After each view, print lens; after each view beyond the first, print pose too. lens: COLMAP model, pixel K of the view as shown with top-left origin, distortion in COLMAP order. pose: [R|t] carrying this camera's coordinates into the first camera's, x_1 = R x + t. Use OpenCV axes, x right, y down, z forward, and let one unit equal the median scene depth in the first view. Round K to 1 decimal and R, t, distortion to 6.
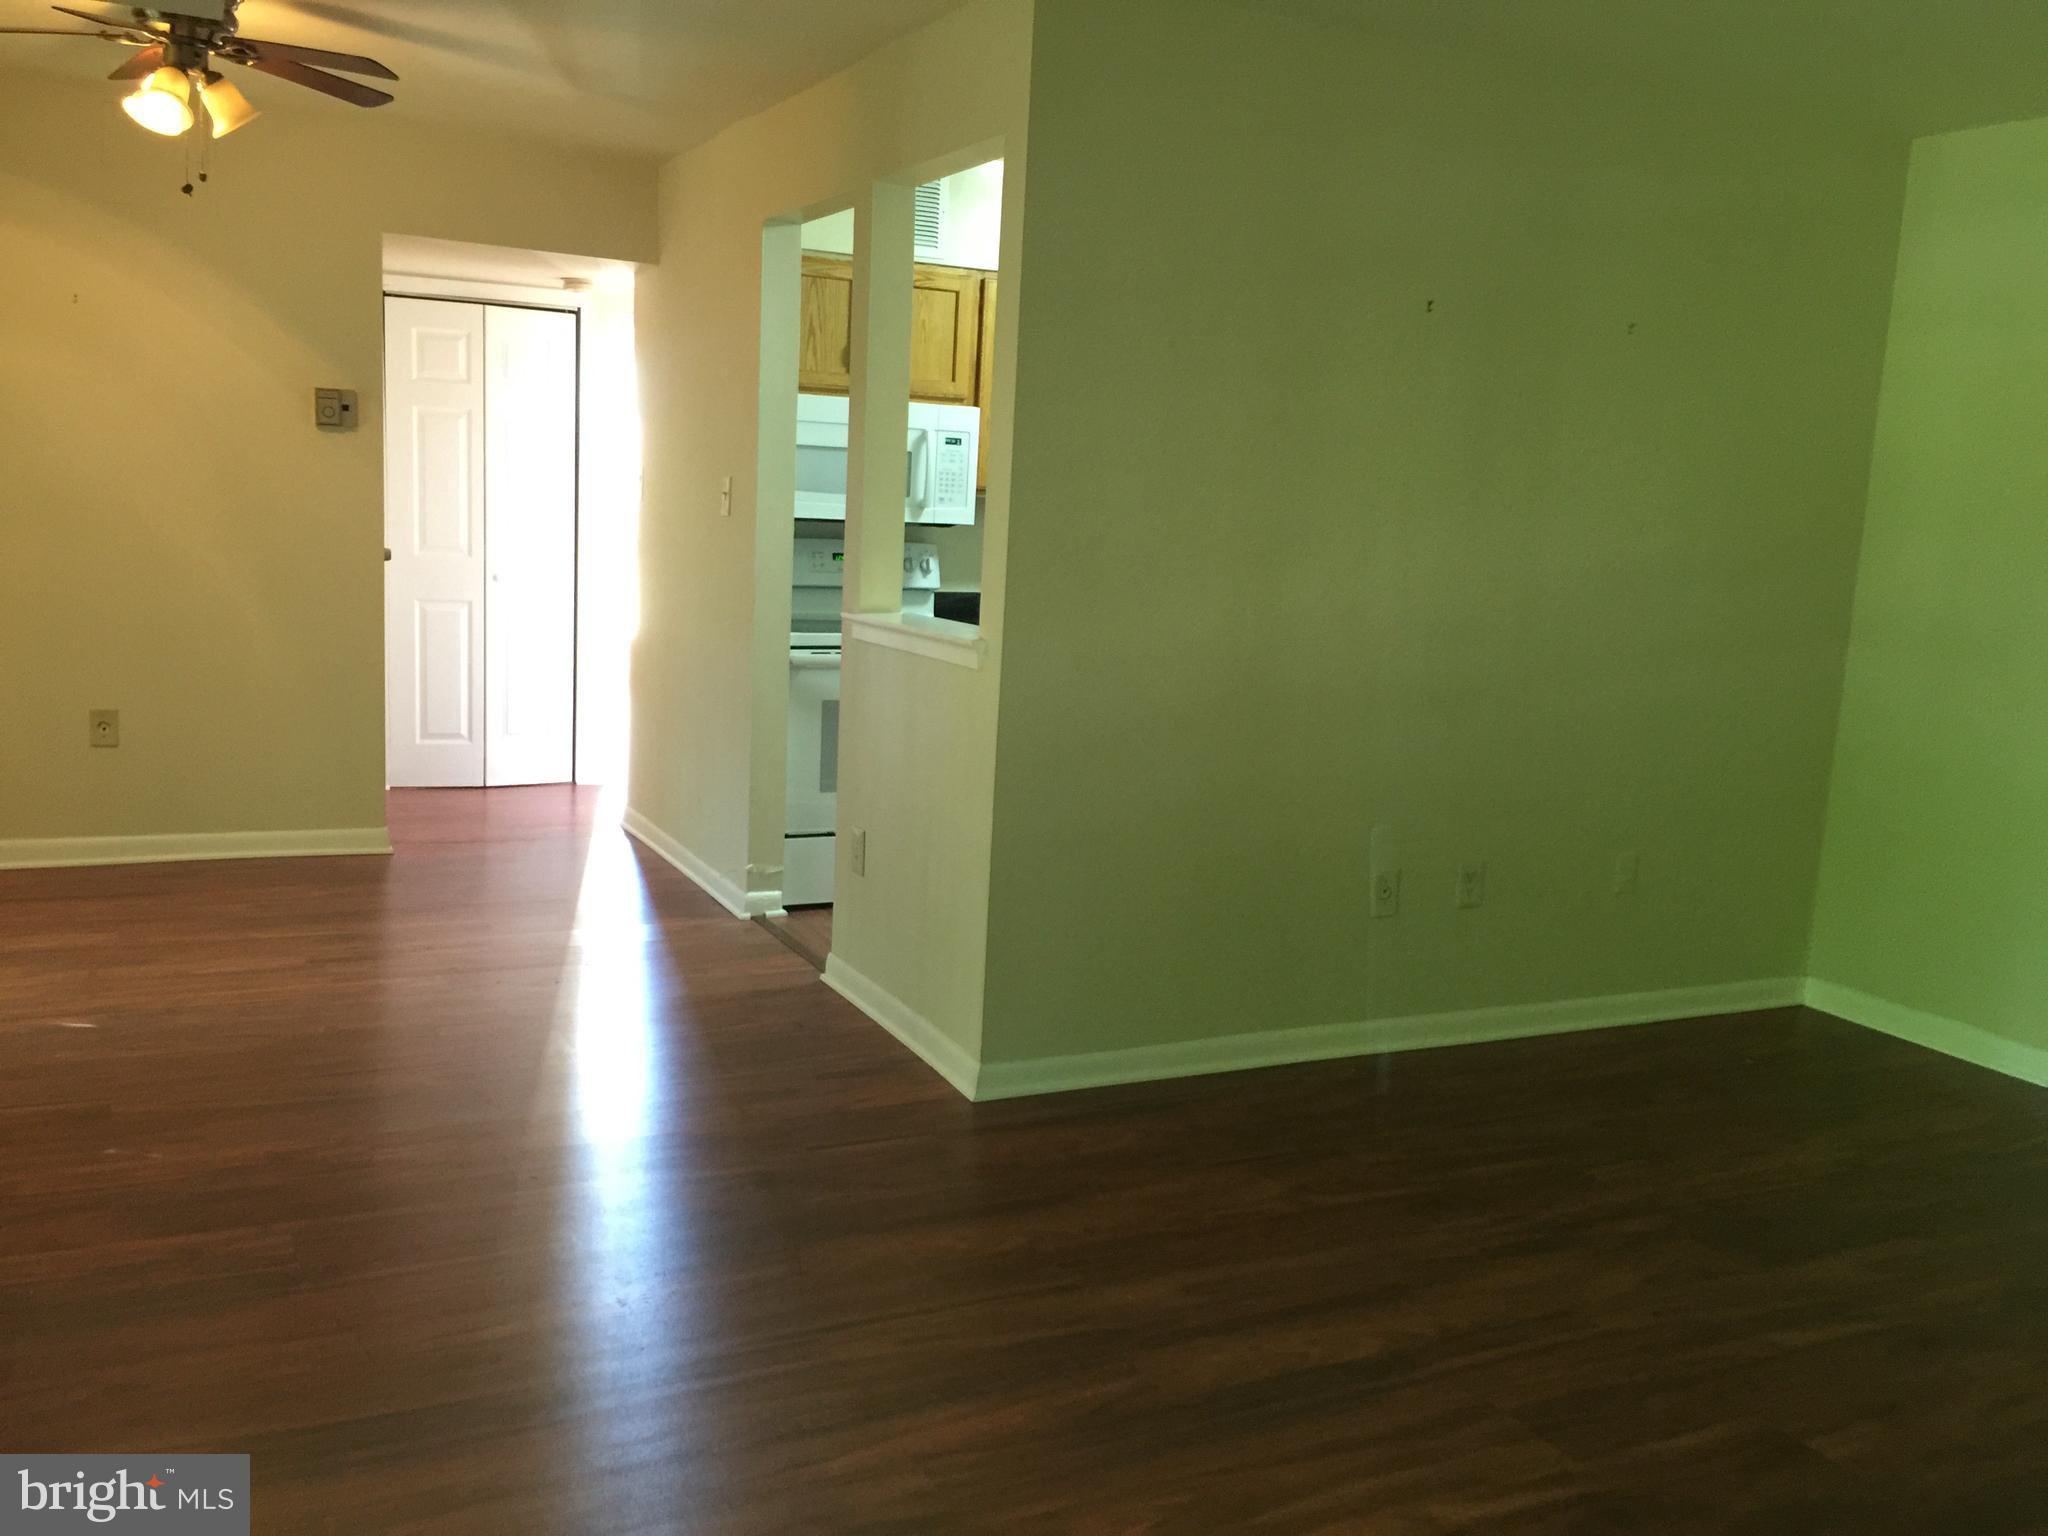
lens RADIAL K [[1748.0, 0, 1022.4], [0, 1748.0, 778.9], [0, 0, 1]] dist [0.078464, -0.114474]
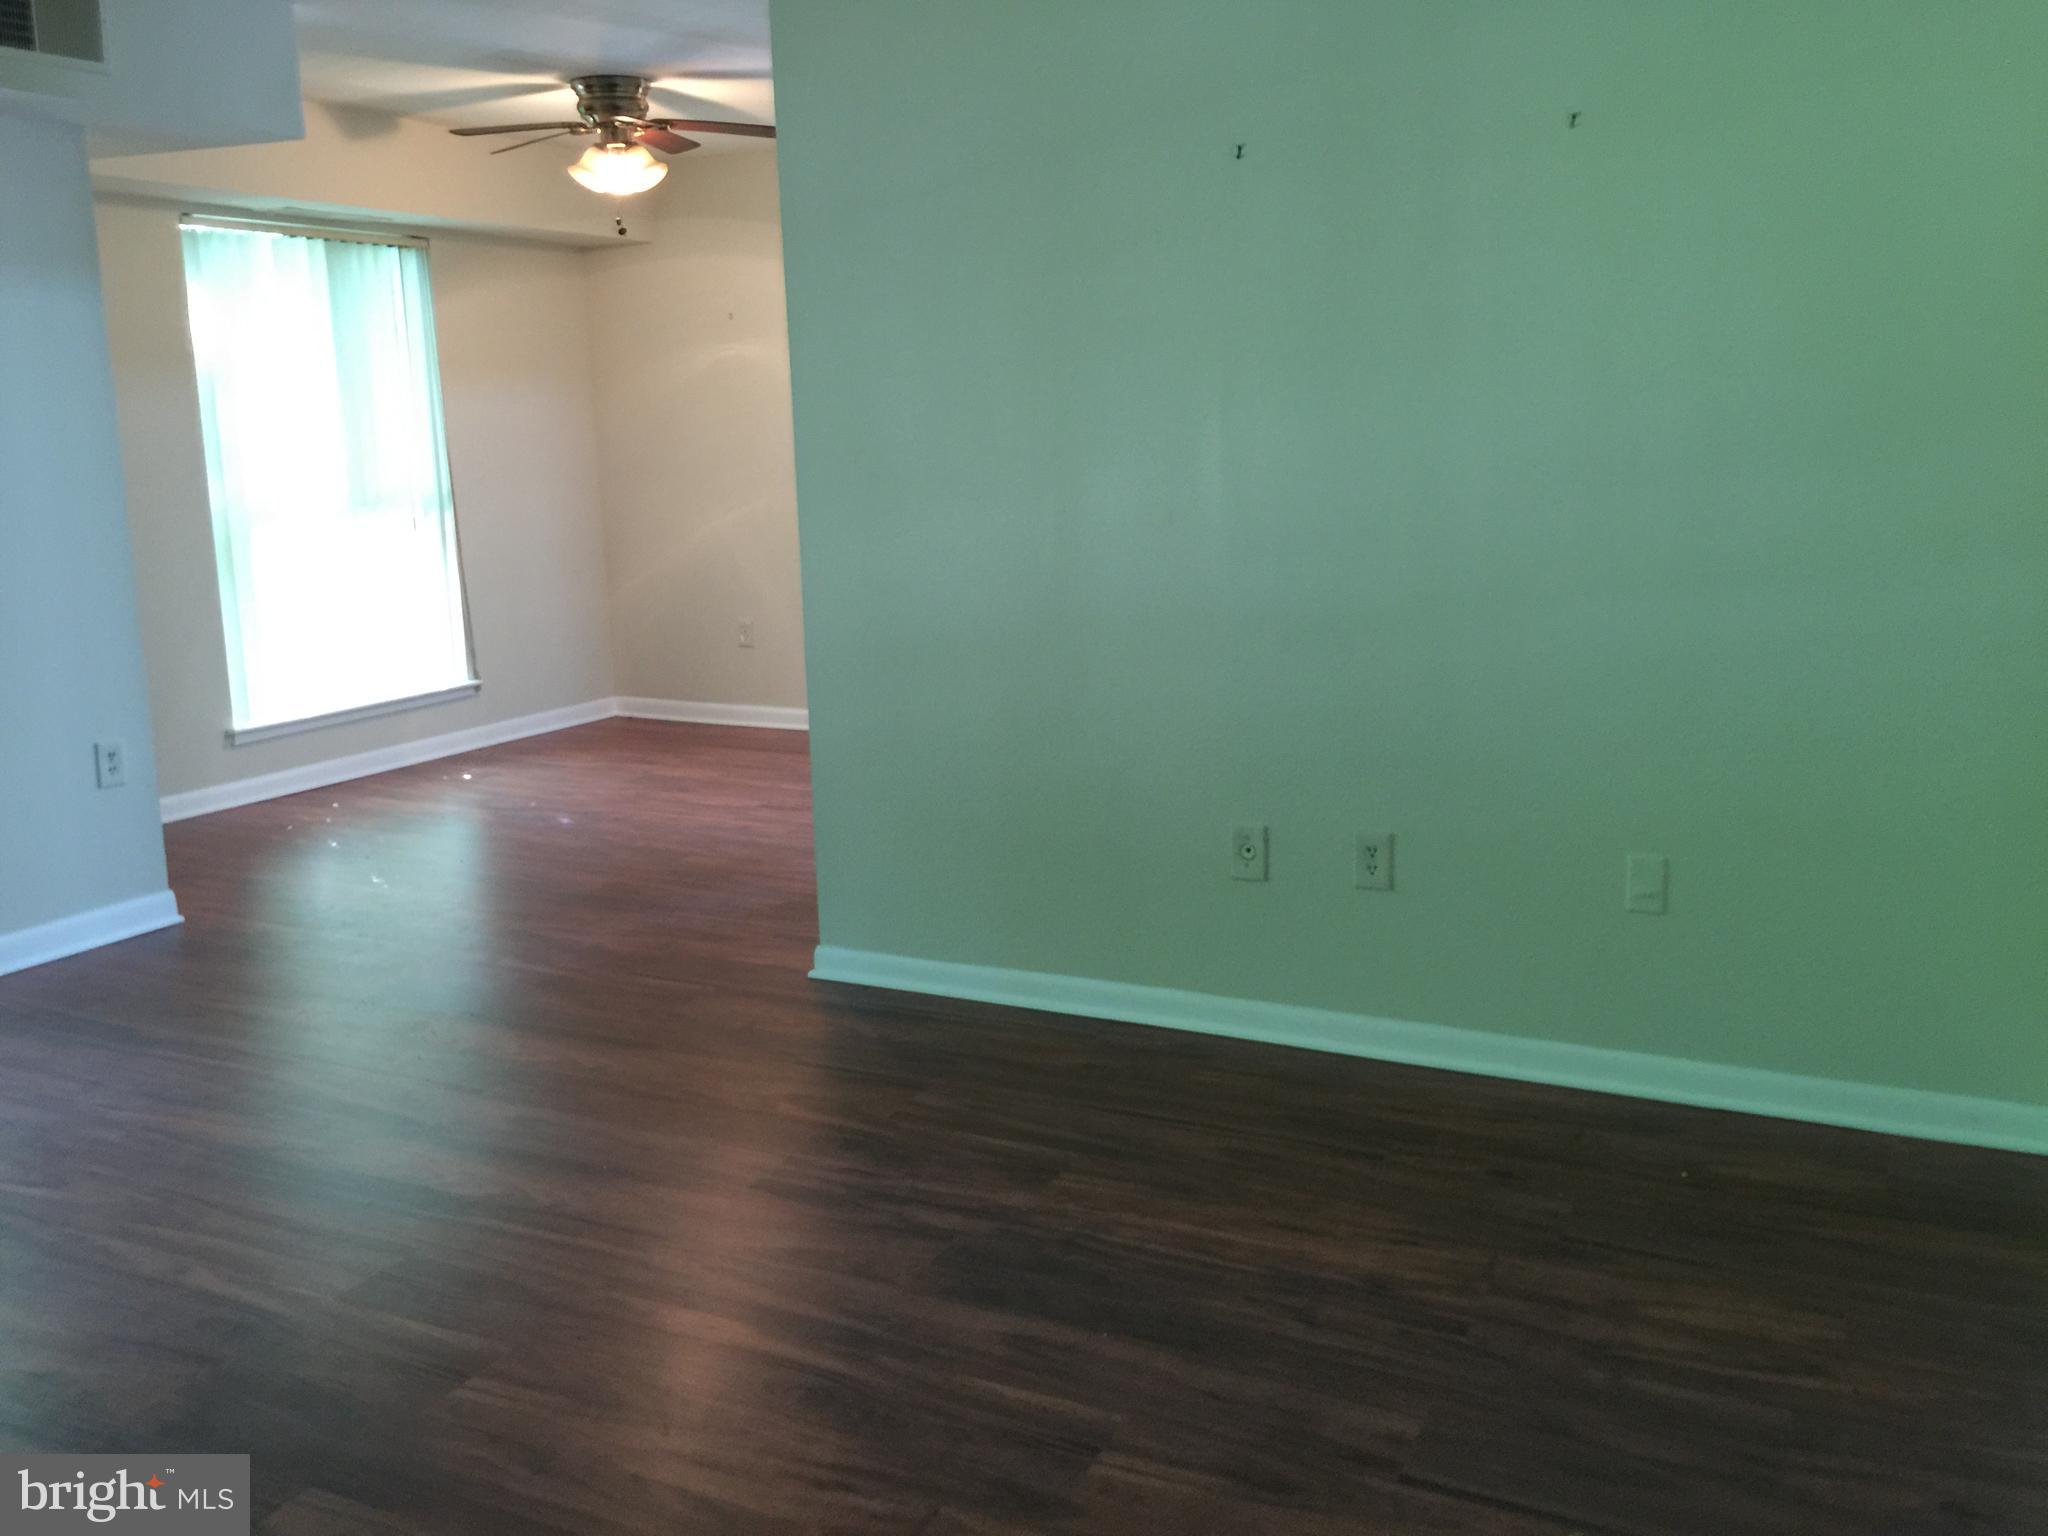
lens RADIAL K [[1748.0, 0, 1019.9], [0, 1748.0, 768.3], [0, 0, 1]] dist [0.078464, -0.114474]
pose [[0.604518, 0.093471, -0.791088, 0.622662], [-0.077927, 0.995268, 0.058047, -0.012568], [0.792770, 0.026557, 0.608942, 0.301432]]
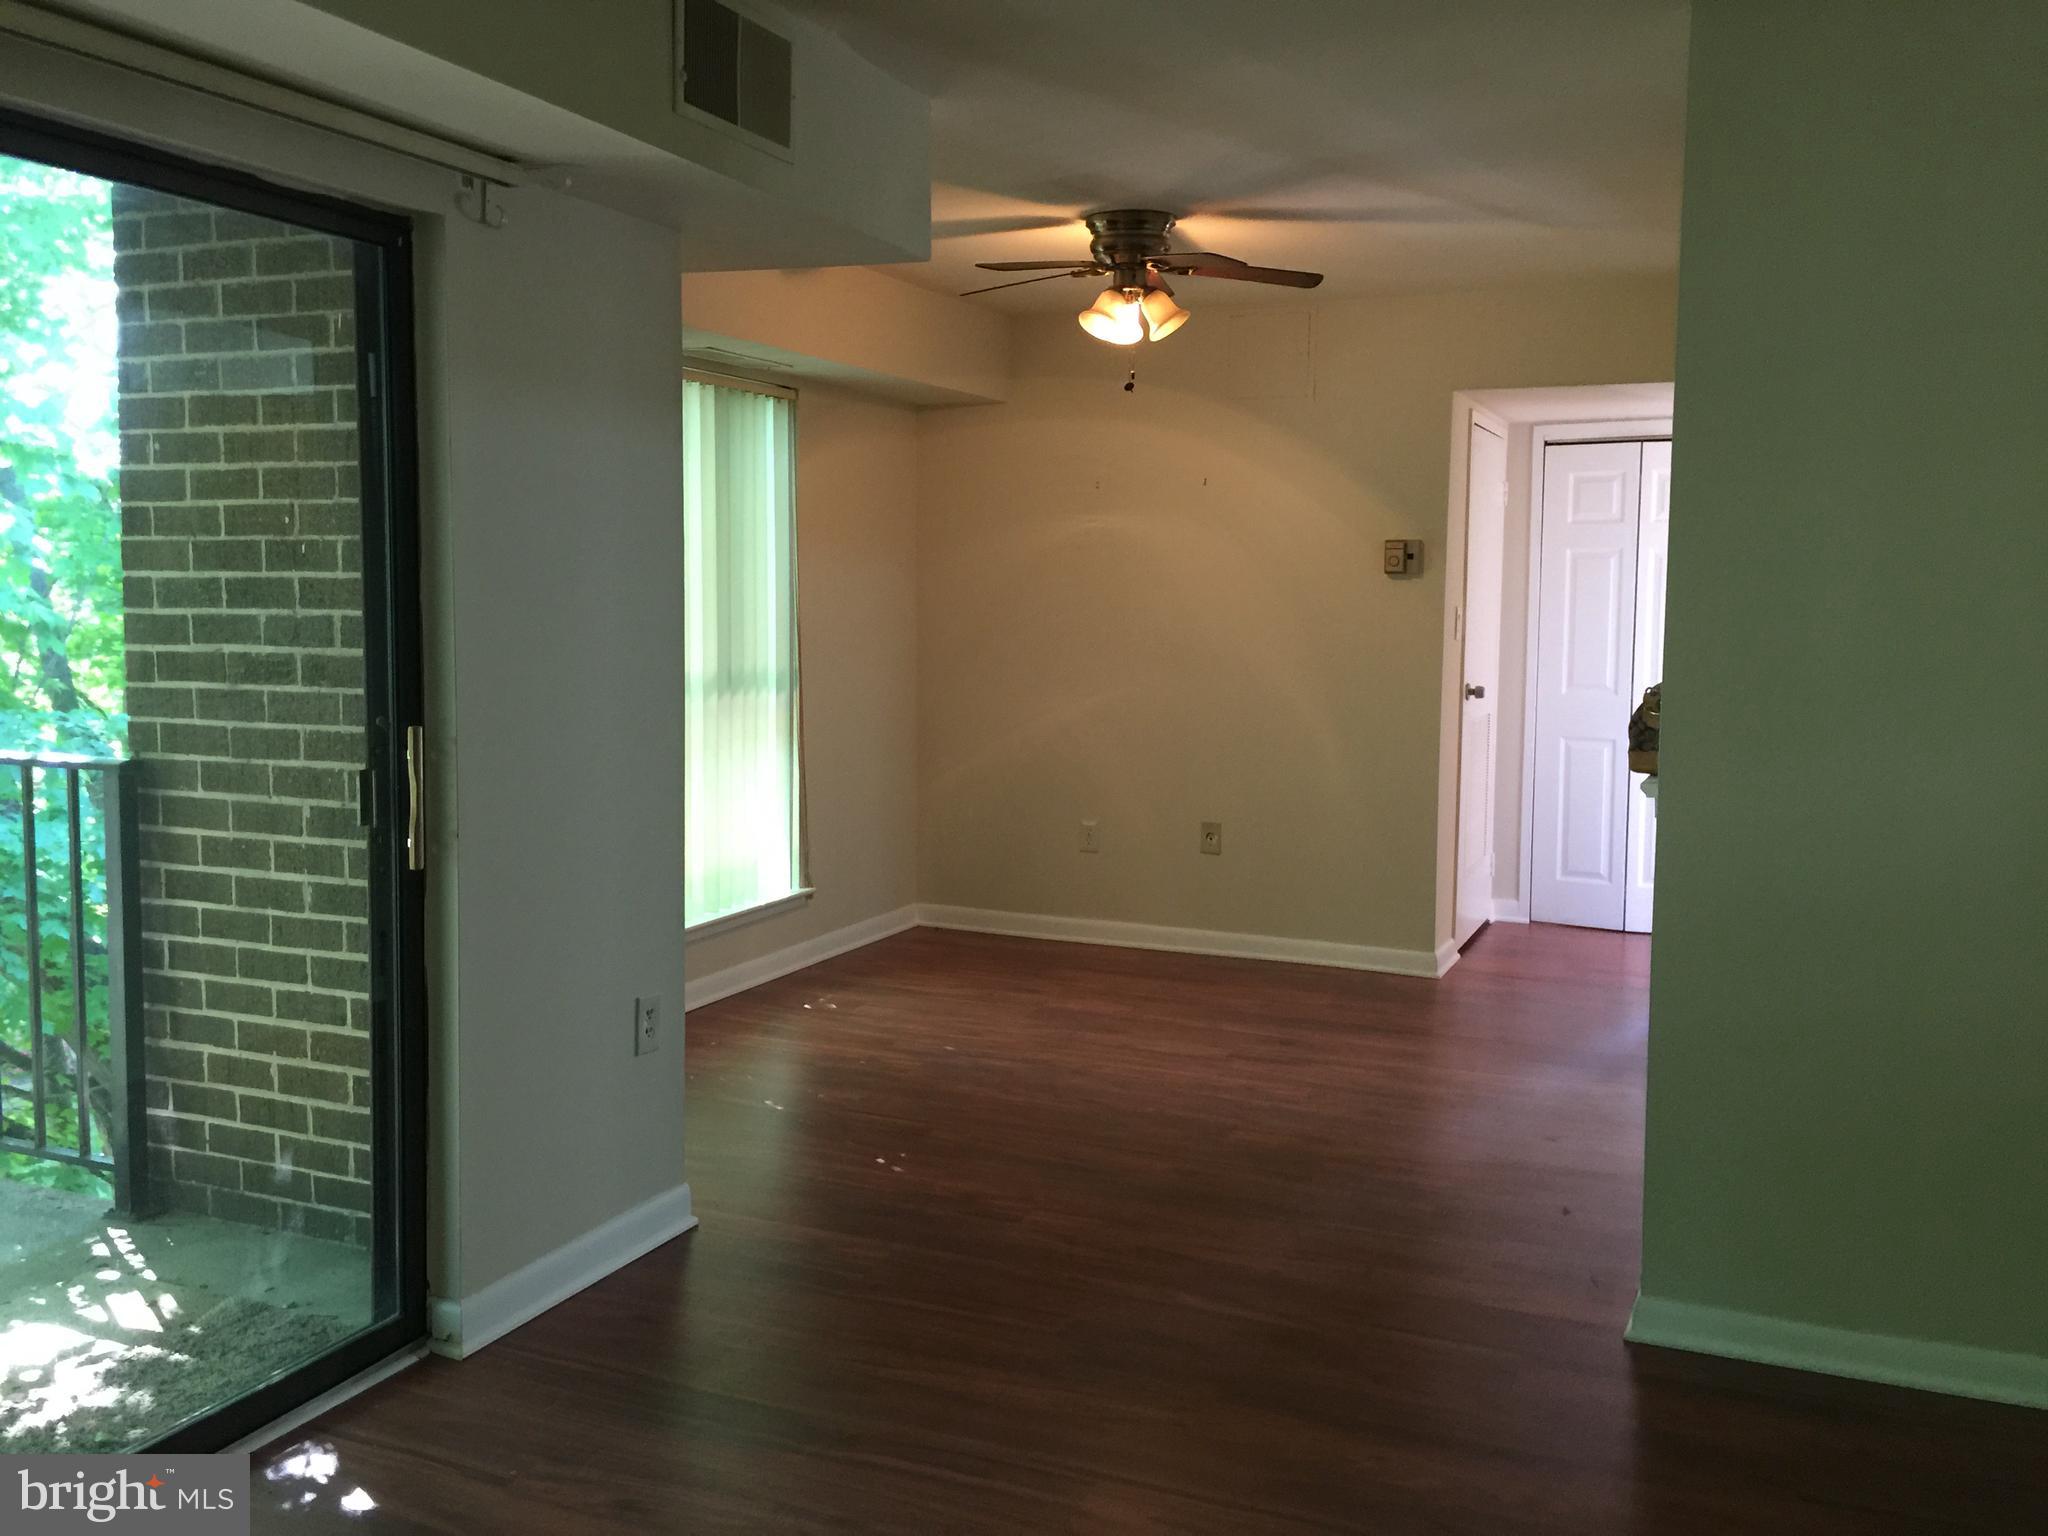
lens RADIAL K [[1748.0, 0, 1025.1], [0, 1748.0, 747.8], [0, 0, 1]] dist [0.078464, -0.114474]
pose [[0.648427, 0.024187, -0.760893, 0.286740], [-0.100681, 0.993440, -0.054221, -0.012605], [0.754590, 0.111766, 0.646608, 0.147129]]
